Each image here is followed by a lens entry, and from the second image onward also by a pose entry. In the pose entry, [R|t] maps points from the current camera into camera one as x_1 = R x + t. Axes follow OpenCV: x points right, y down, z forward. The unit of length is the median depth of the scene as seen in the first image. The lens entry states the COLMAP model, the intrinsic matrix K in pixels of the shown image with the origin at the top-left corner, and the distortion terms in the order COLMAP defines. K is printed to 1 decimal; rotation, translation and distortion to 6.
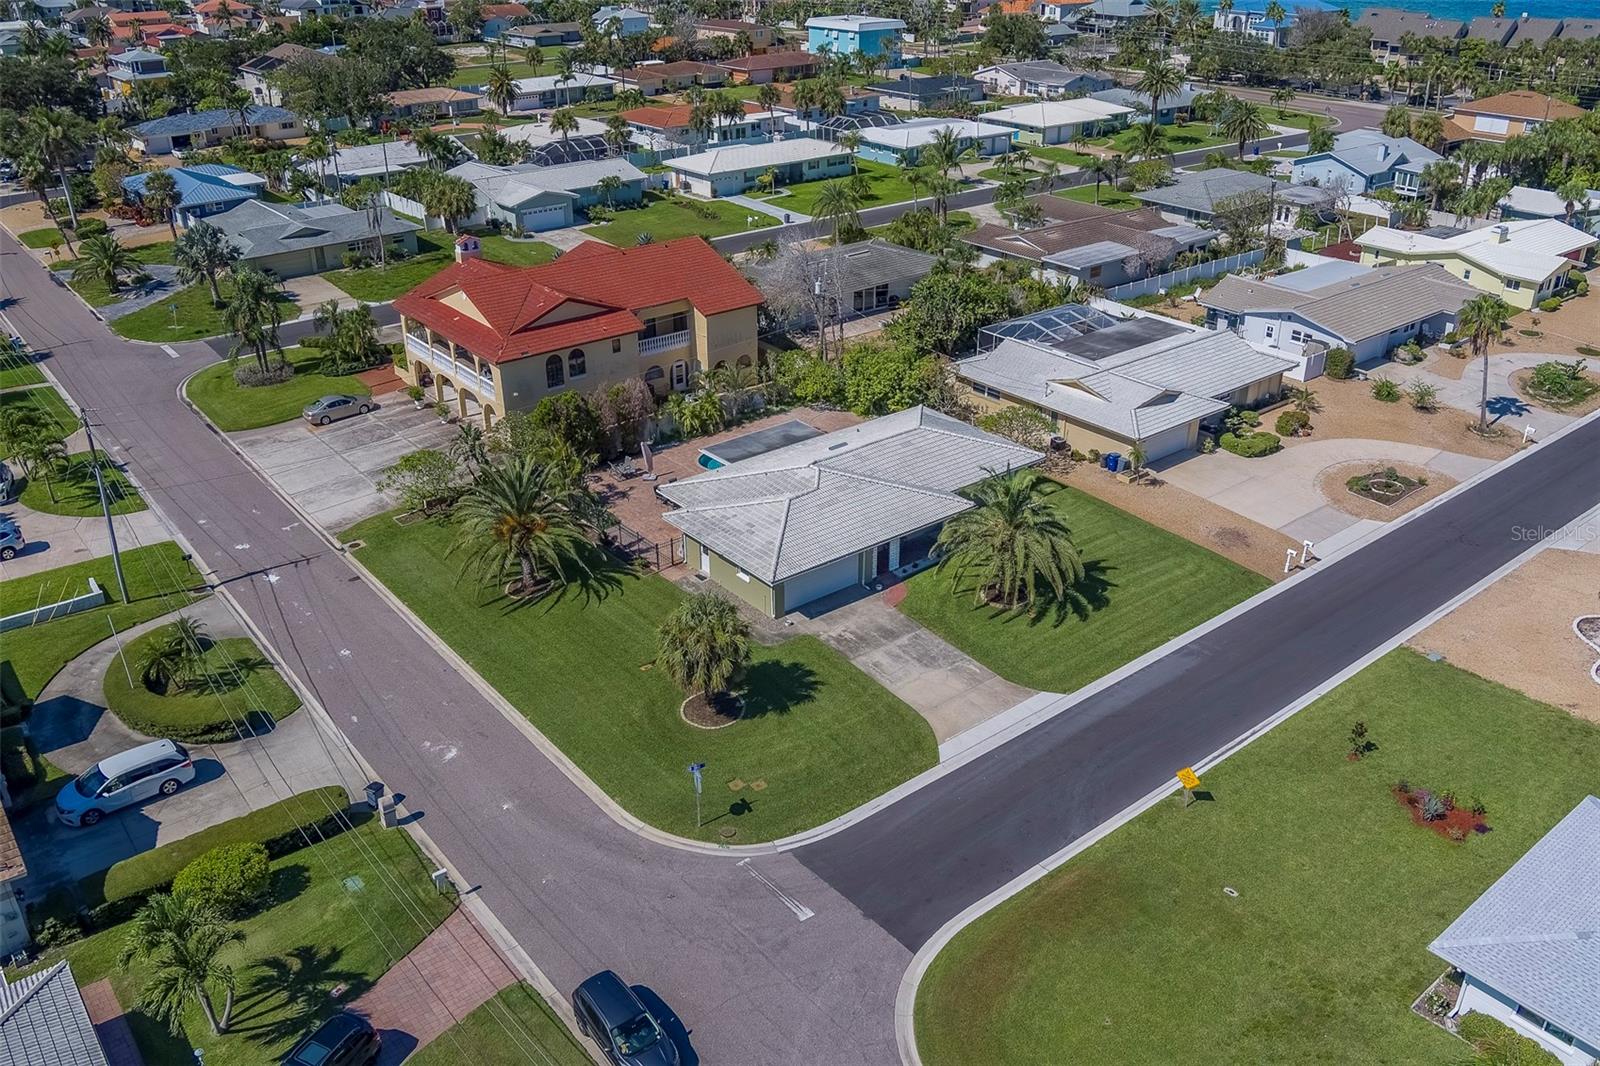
lens RADIAL K [[1308.8, 0, 795.5], [0, 1308.8, 526.0], [0, 0, 1]] dist [-0.075504, 0.035503]
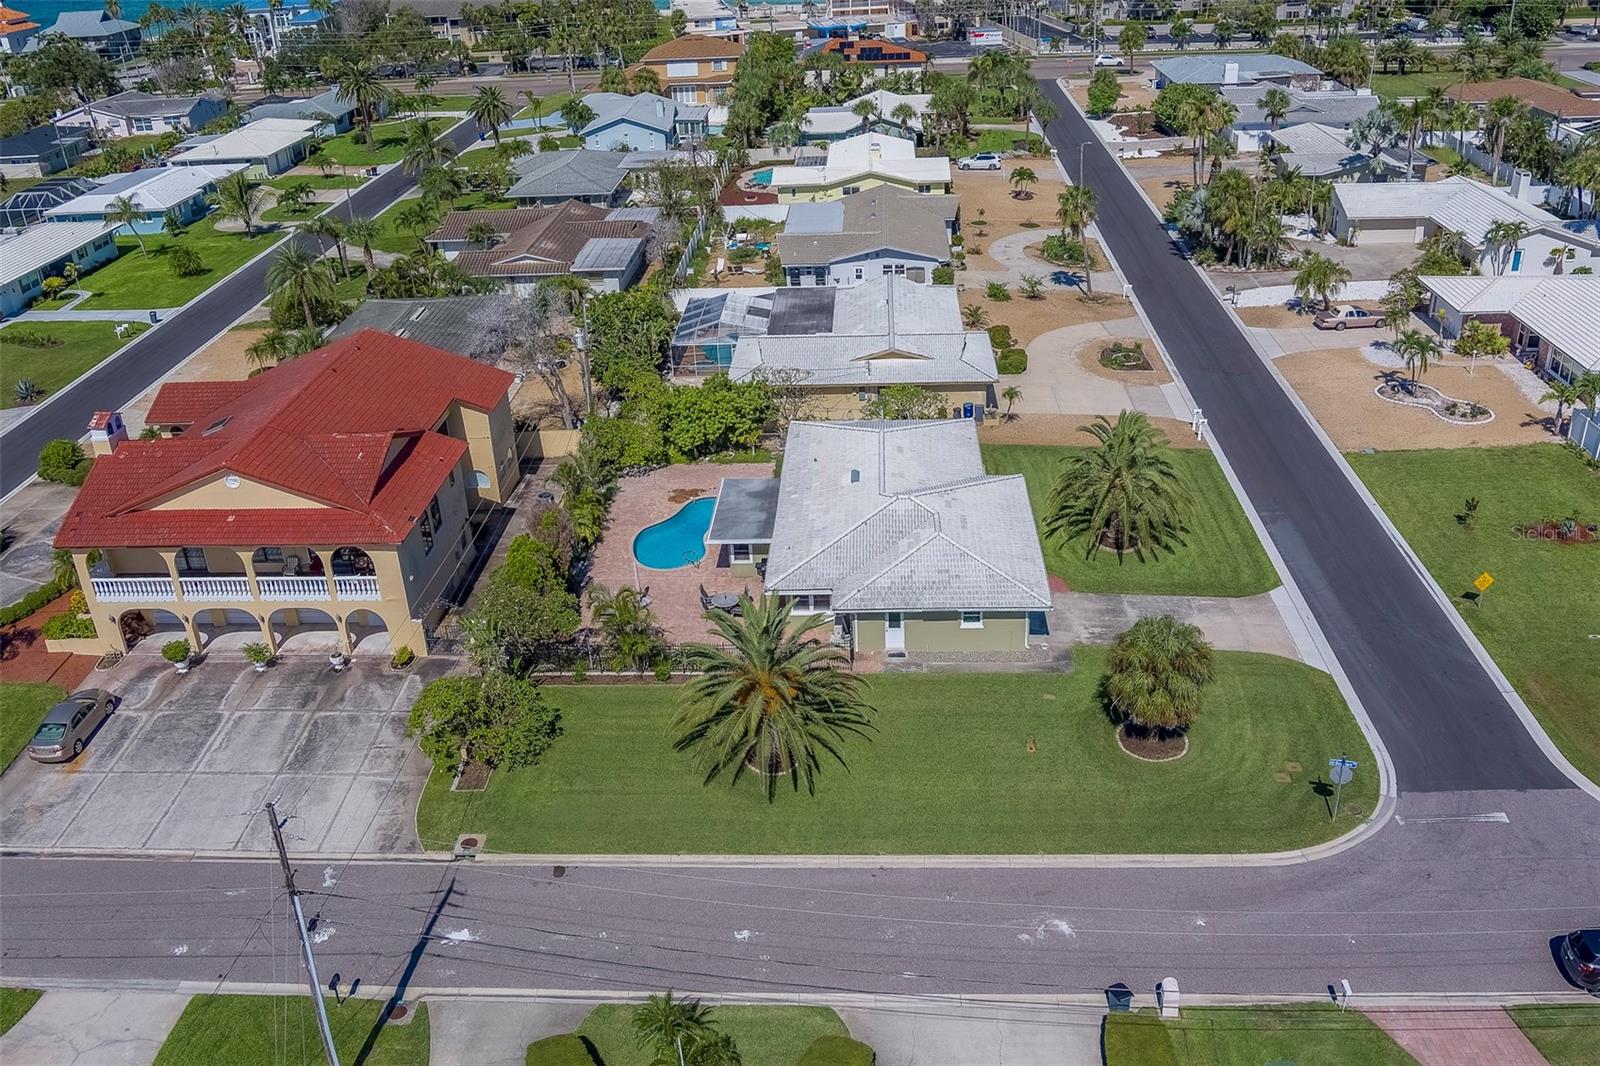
lens RADIAL K [[1384.8, 0, 798.1], [0, 1384.8, 532.7], [0, 0, 1]] dist [-0.063506, 0.009198]
pose [[0.664341, -0.354743, 0.657882, -0.518610], [0.363671, 0.922393, 0.130131, -0.133739], [-0.652989, 0.152801, 0.741793, 0.271347]]
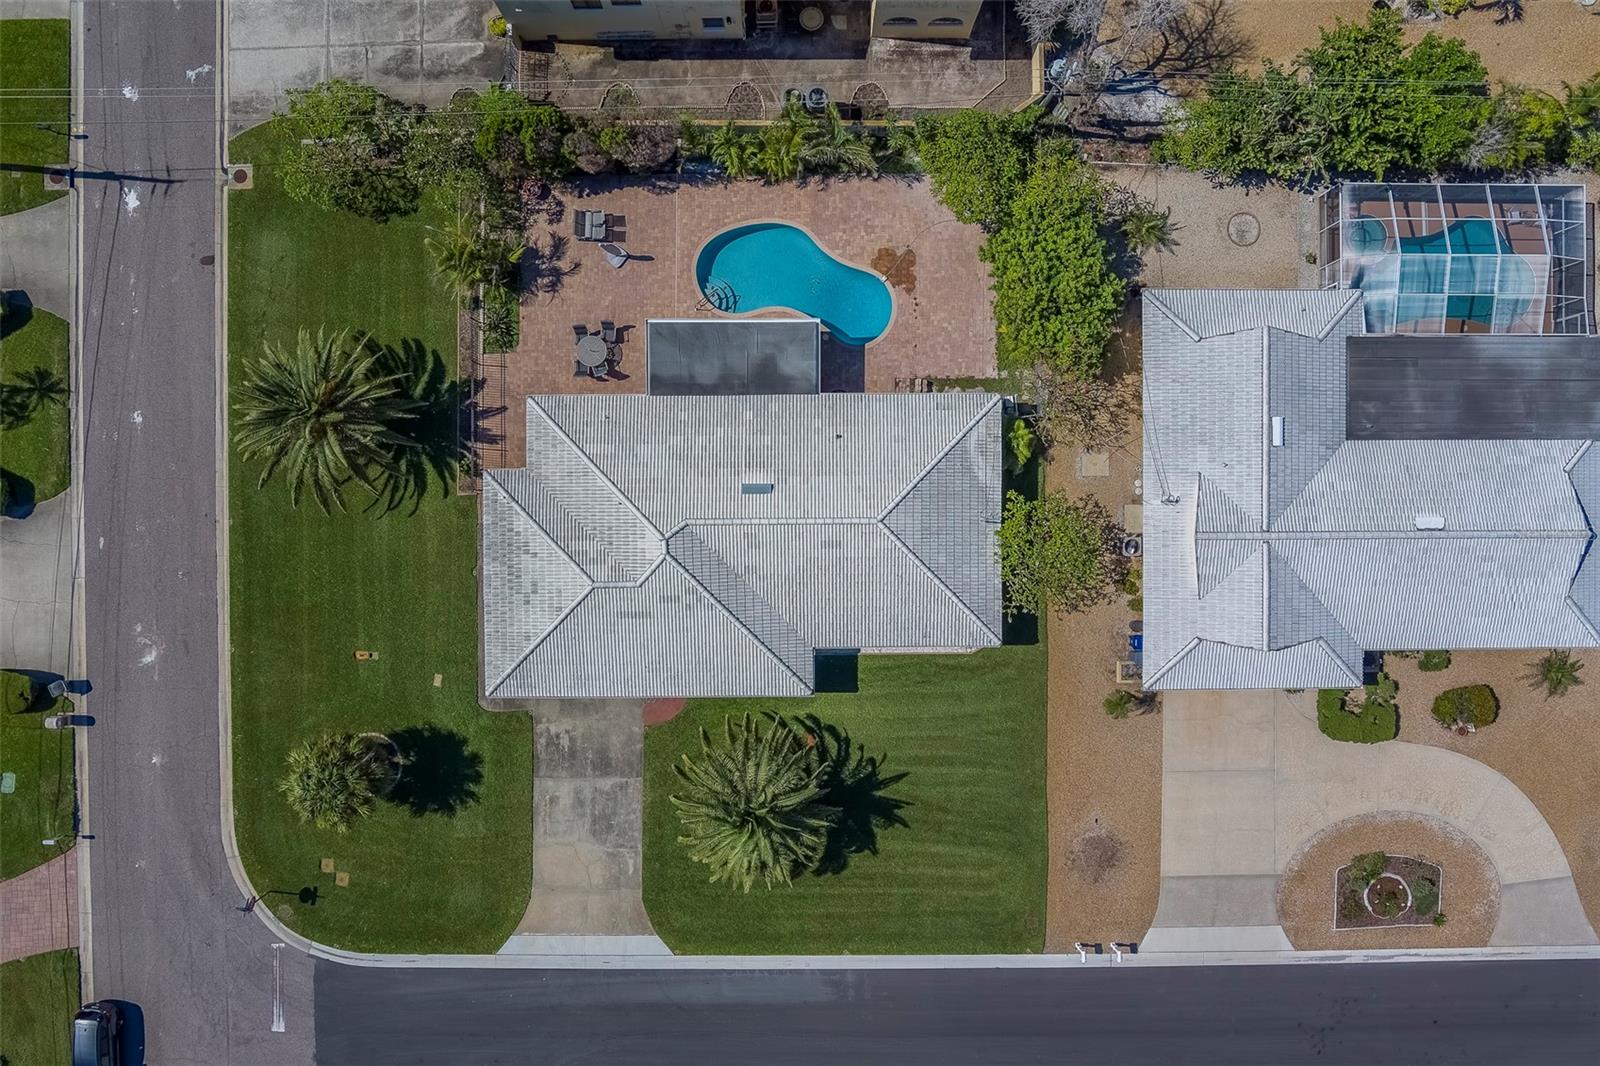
lens RADIAL K [[1308.8, 0, 793.3], [0, 1308.8, 528.1], [0, 0, 1]] dist [-0.075504, 0.035503]
pose [[0.783909, 0.620767, 0.011621, 0.044014], [-0.272579, 0.327277, 0.904760, -0.590174], [0.557842, -0.712417, 0.425764, 0.565856]]
